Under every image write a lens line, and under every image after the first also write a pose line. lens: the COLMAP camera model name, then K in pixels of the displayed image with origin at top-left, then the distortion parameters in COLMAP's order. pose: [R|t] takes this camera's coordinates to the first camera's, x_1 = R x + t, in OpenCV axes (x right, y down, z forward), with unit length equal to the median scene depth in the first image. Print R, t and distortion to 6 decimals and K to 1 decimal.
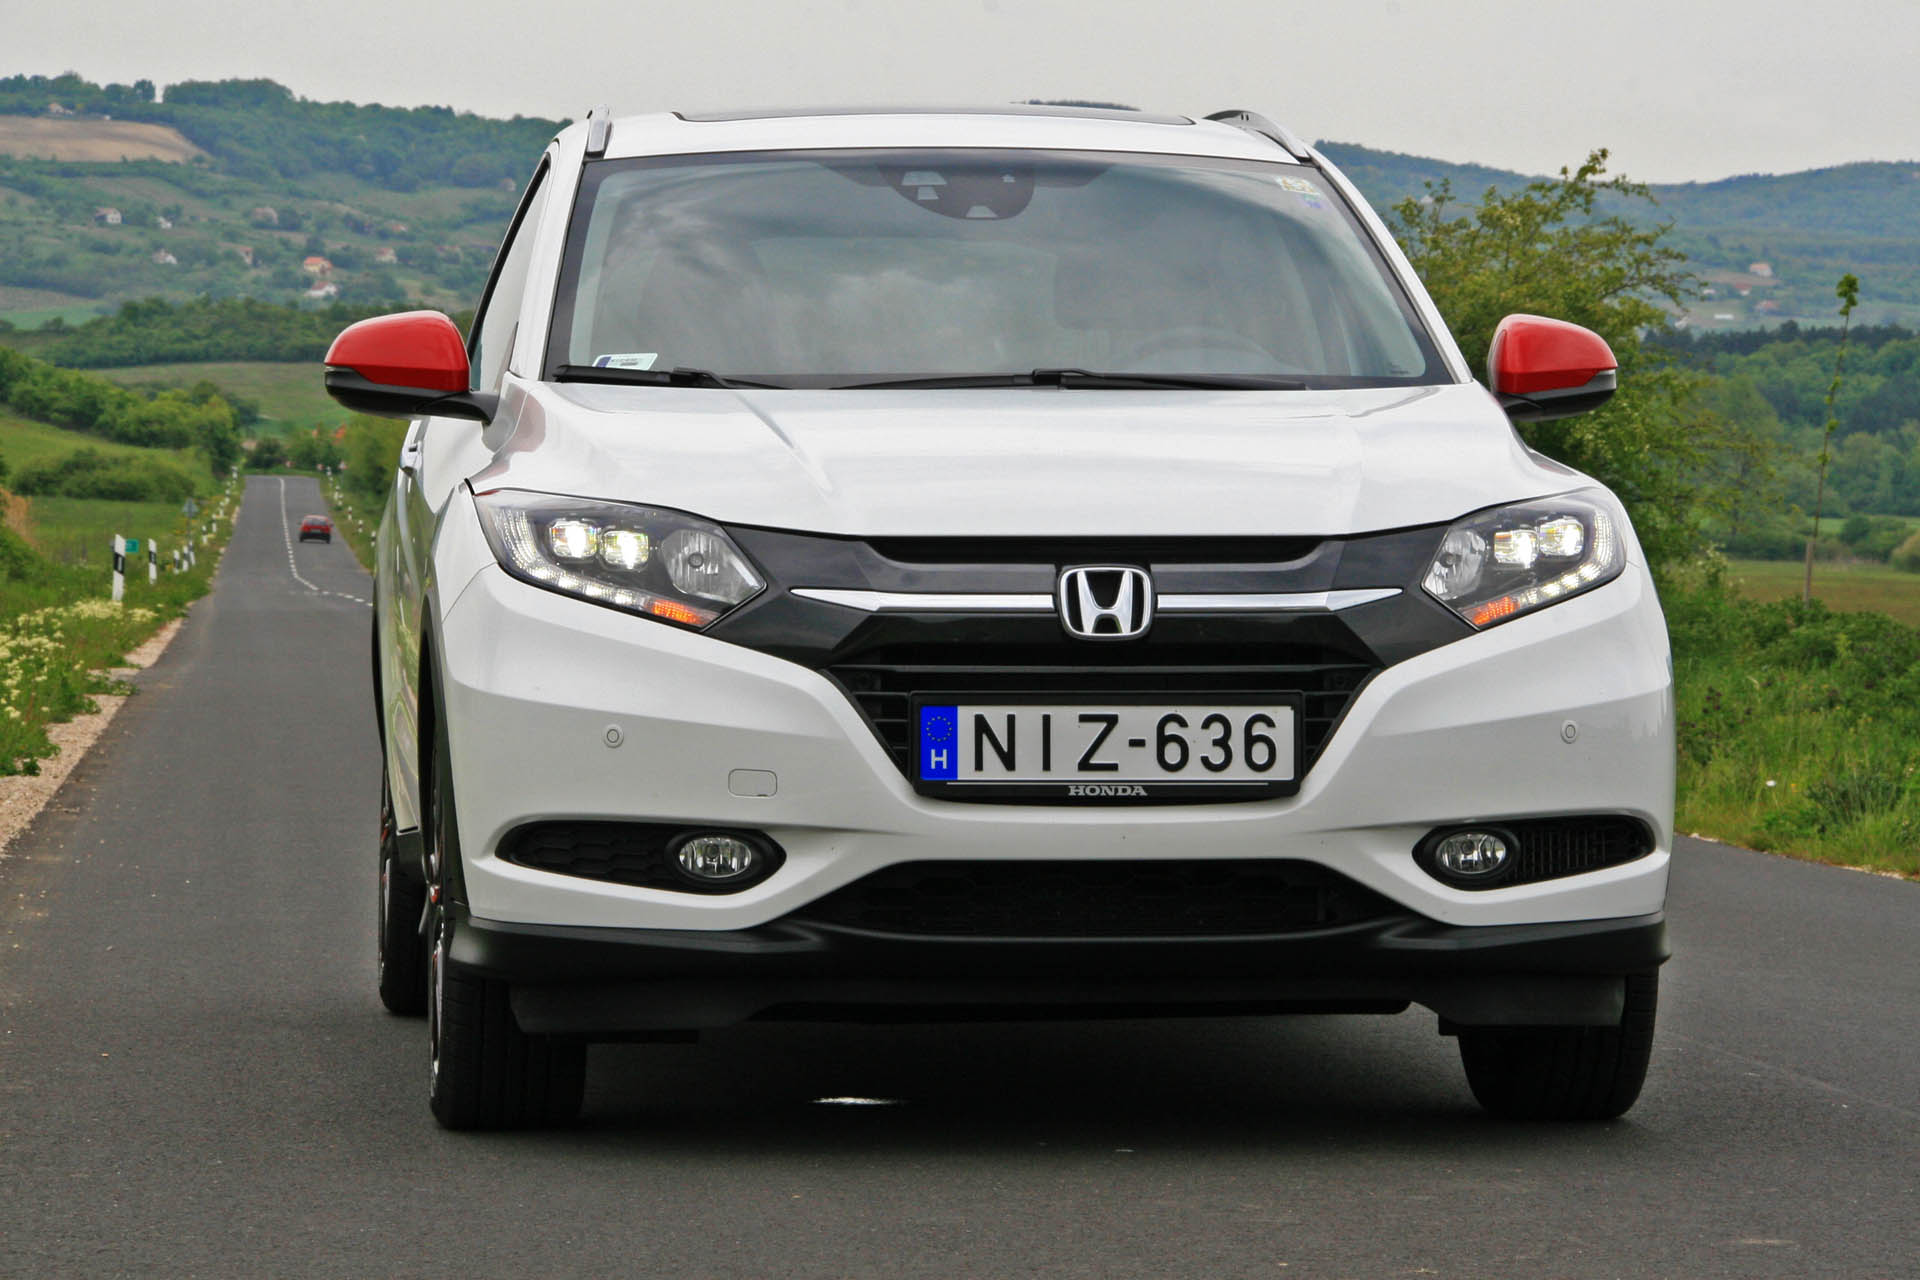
lens RADIAL K [[7001.9, 0, 951.7], [0, 7001.9, 628.0], [0, 0, 1]] dist [1.470958, 0.000000]
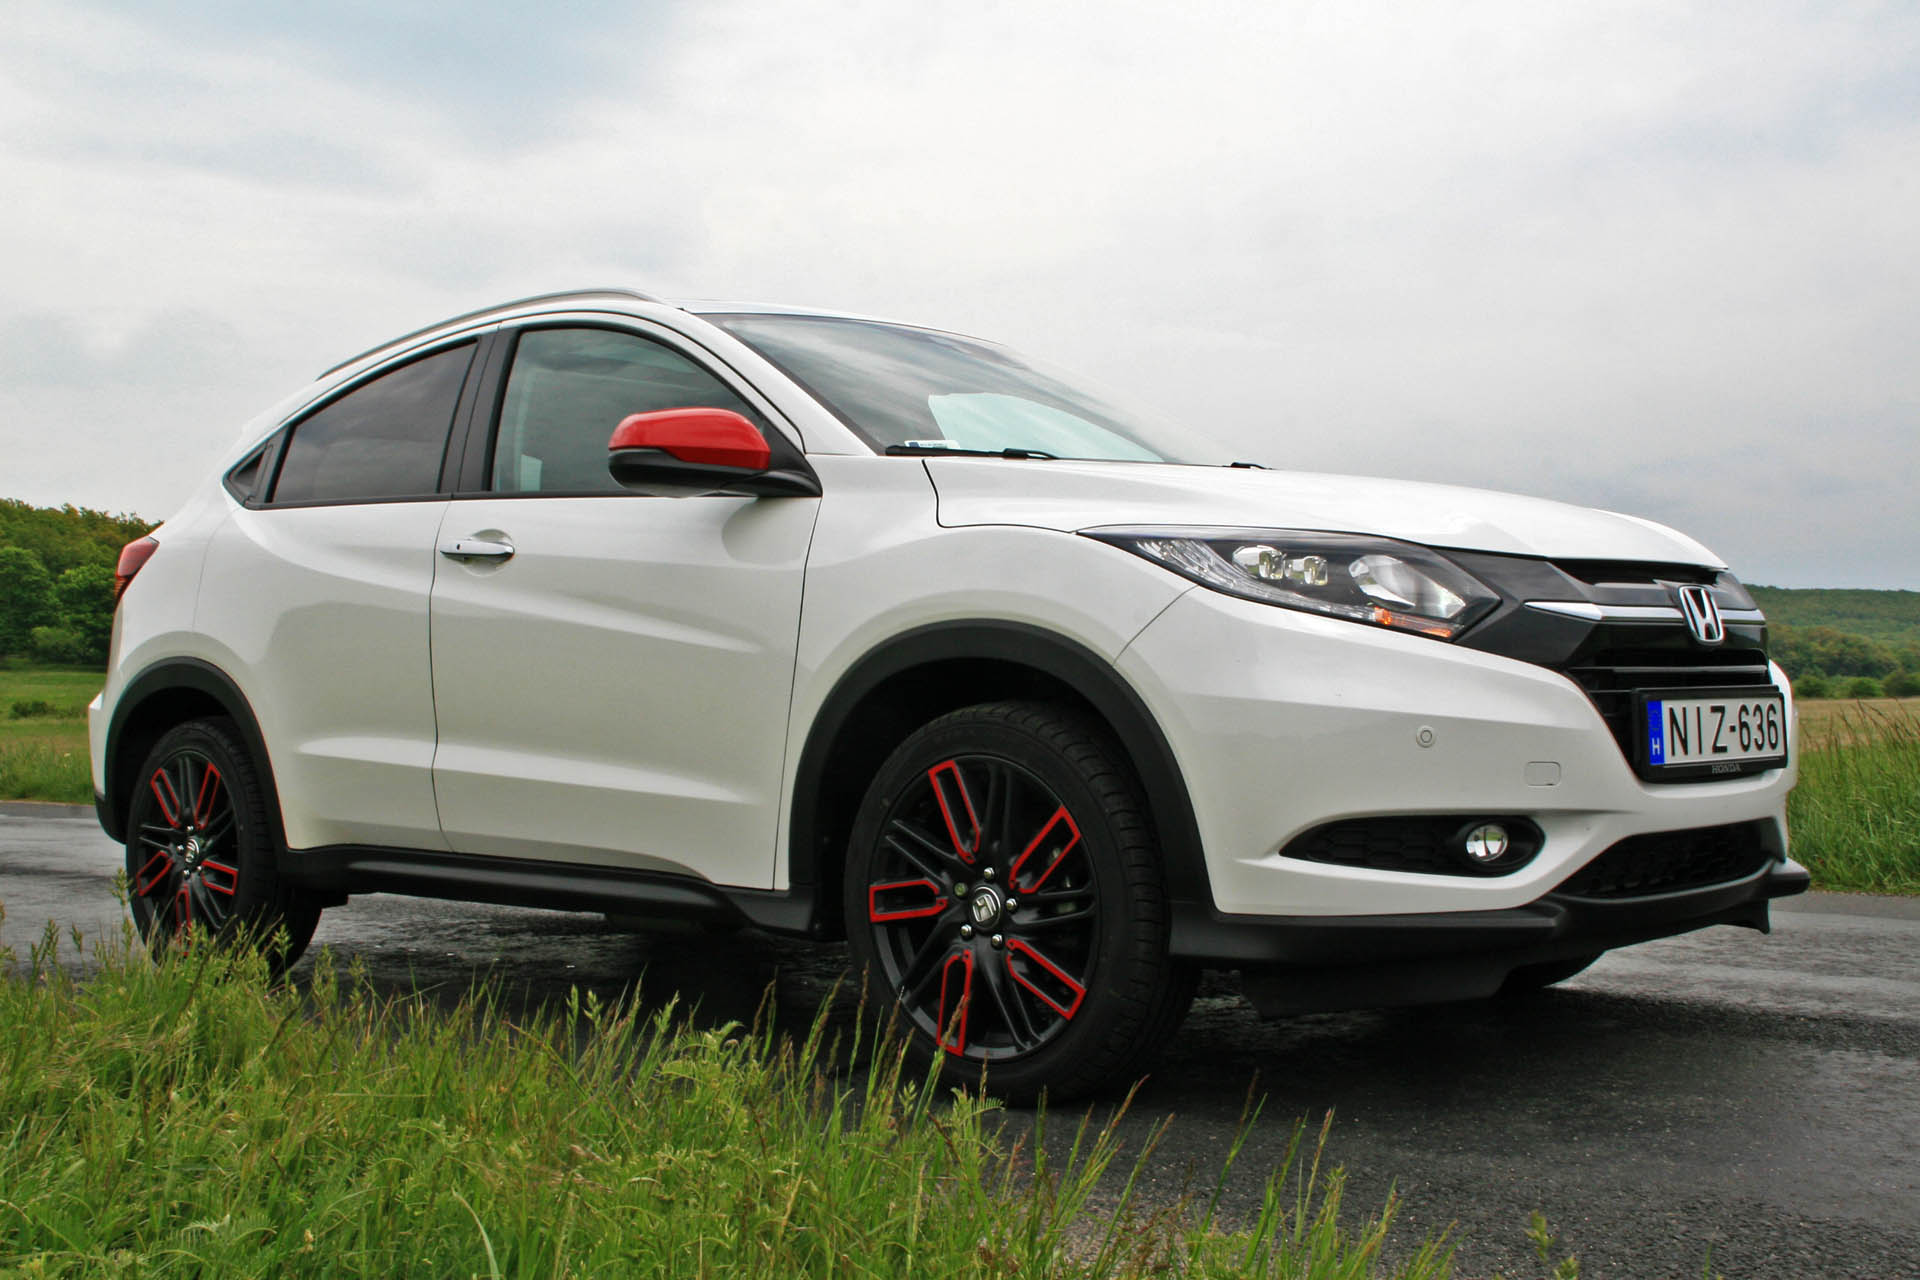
lens RADIAL K [[2271.1, 0, 955.1], [0, 2271.1, 627.8], [0, 0, 1]] dist [0.001395, 0.000000]
pose [[0.762087, 0.003476, 0.647466, -0.330982], [0.031275, 0.998621, -0.042173, 0.011259], [-0.646719, 0.052389, 0.760927, 0.784562]]
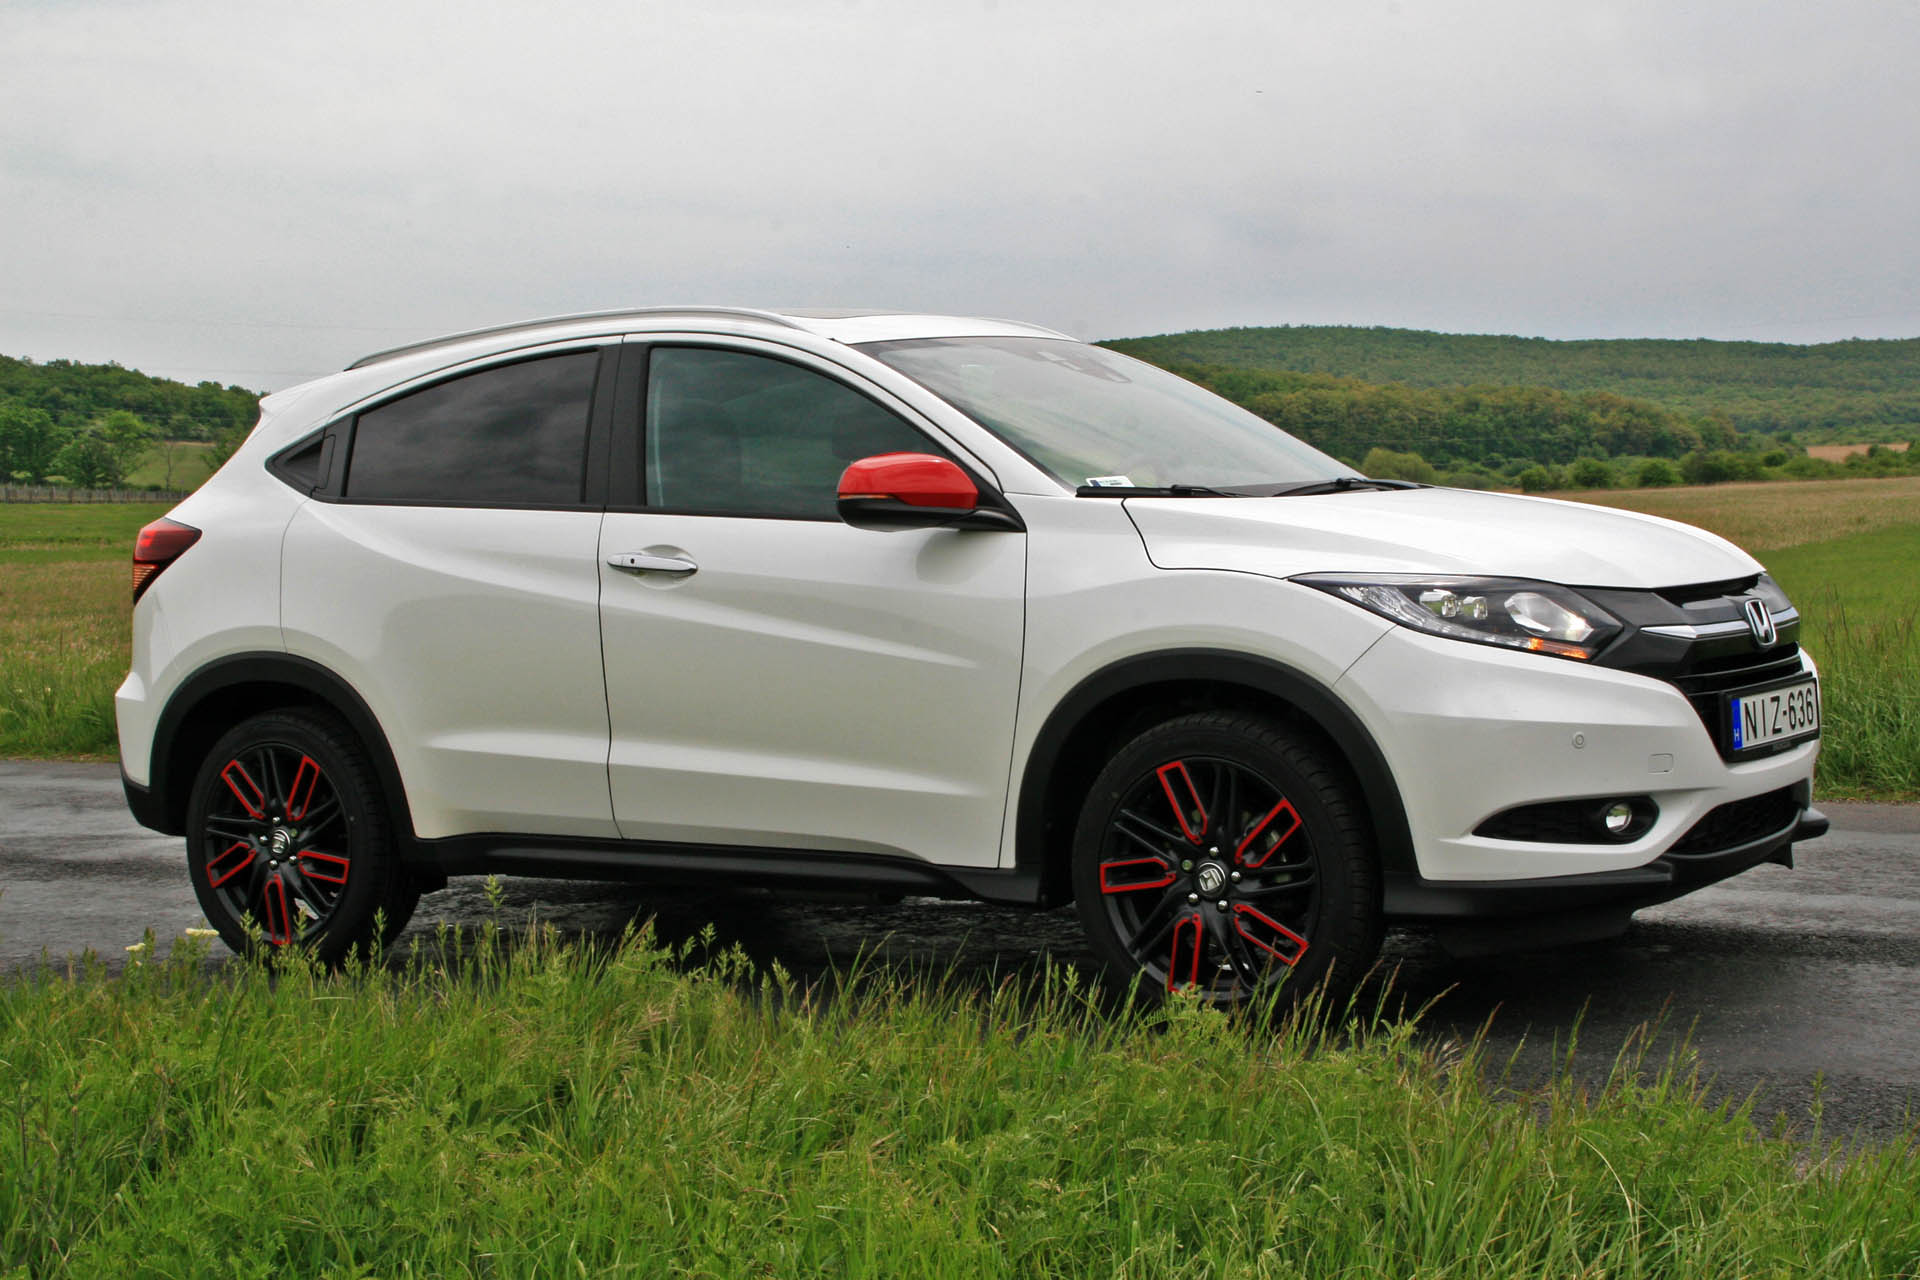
lens RADIAL K [[3110.0, 0, 970.1], [0, 3110.0, 642.8], [0, 0, 1]] dist [0.156572, 0.000000]
pose [[0.644565, -0.066728, 0.761632, -0.605108], [0.057046, 0.997605, 0.039125, -0.035519], [-0.762419, 0.018229, 0.646827, 0.691490]]
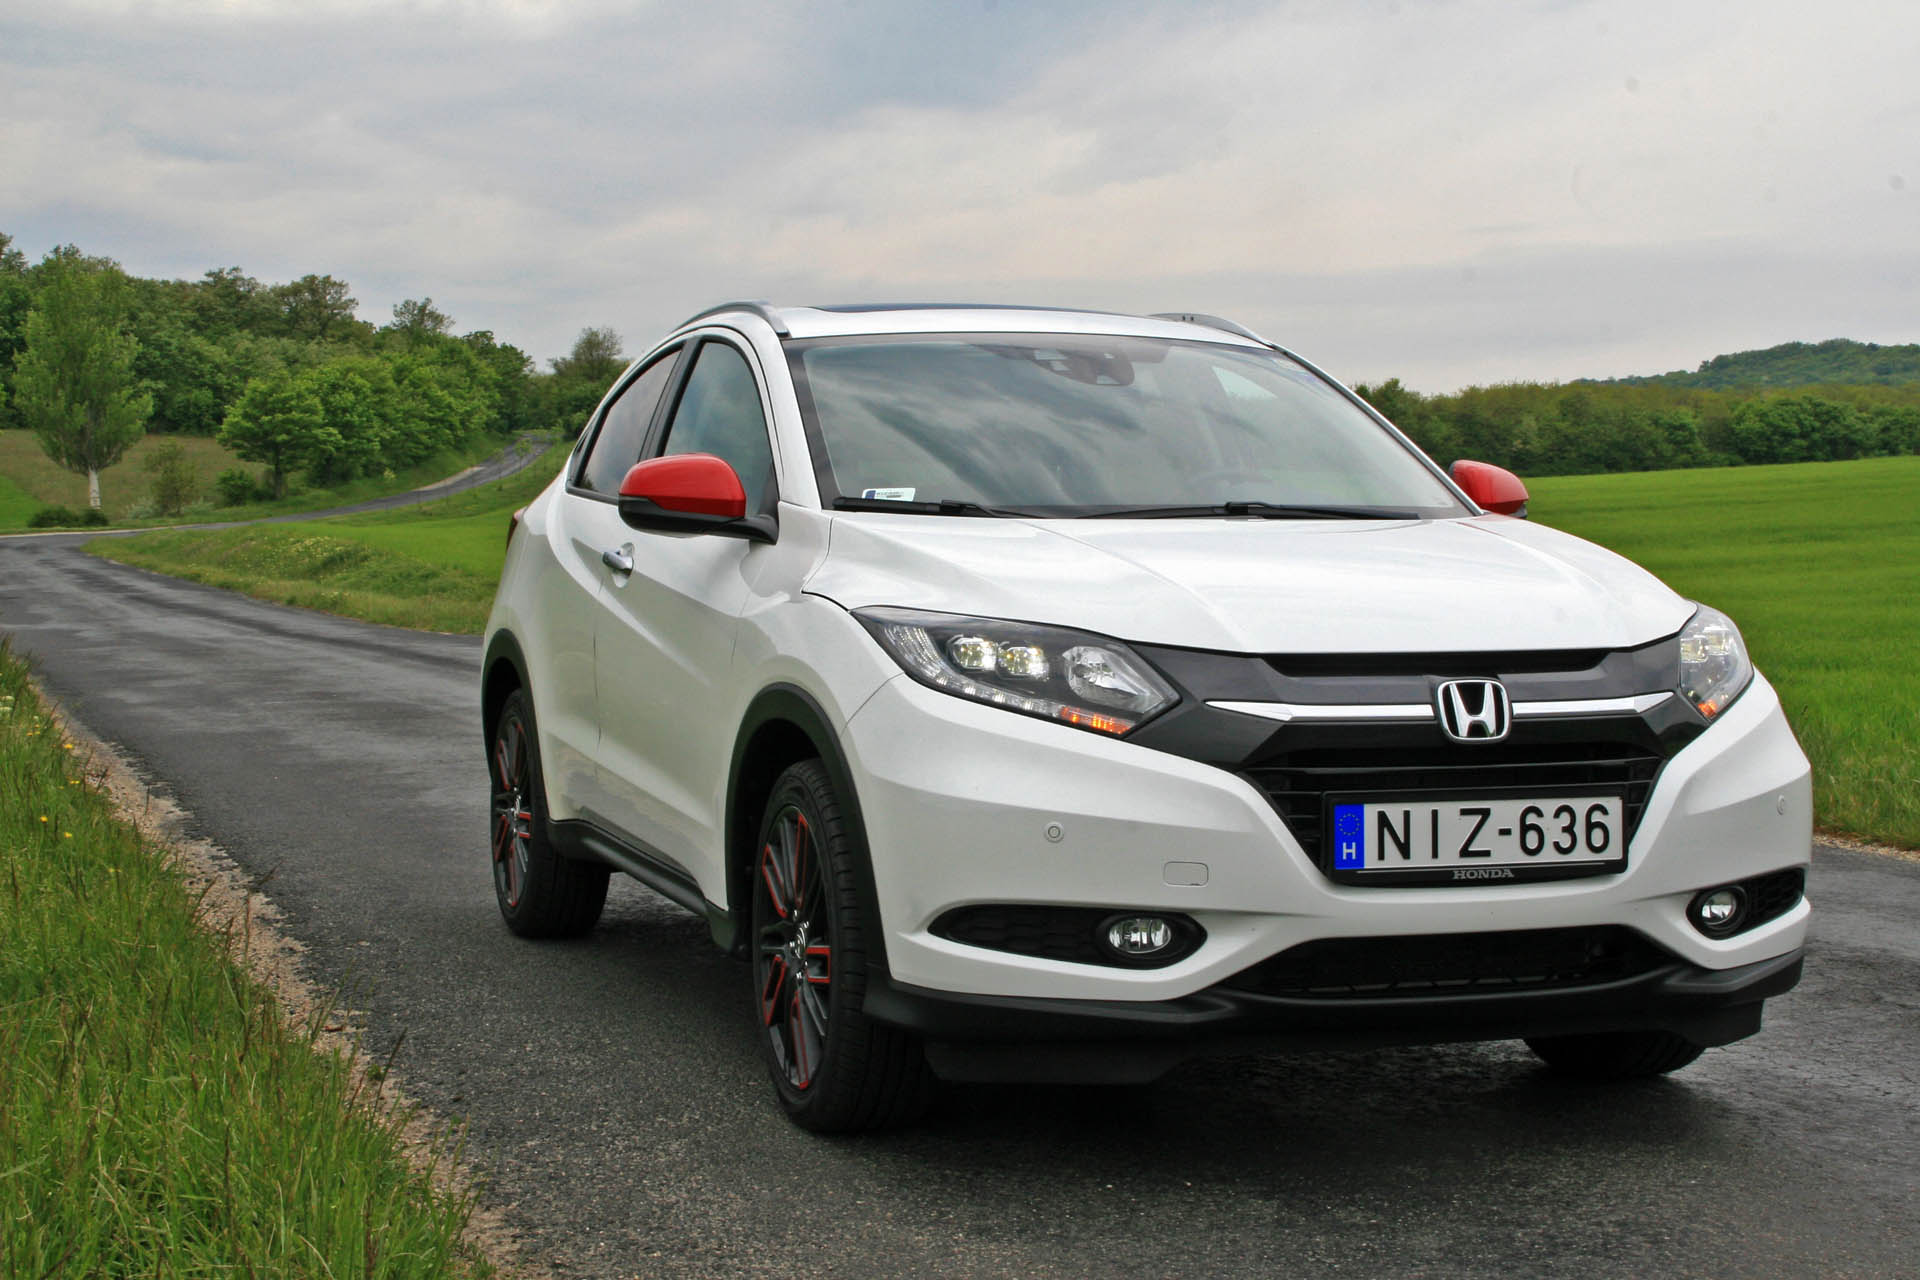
lens RADIAL K [[2984.6, 0, 956.5], [0, 2984.6, 642.8], [0, 0, 1]] dist [0.115604, 0.000000]
pose [[0.973321, -0.007925, 0.229309, -0.174802], [0.002691, 0.999729, 0.023131, -0.026498], [-0.229430, -0.021897, 0.973079, 0.538042]]
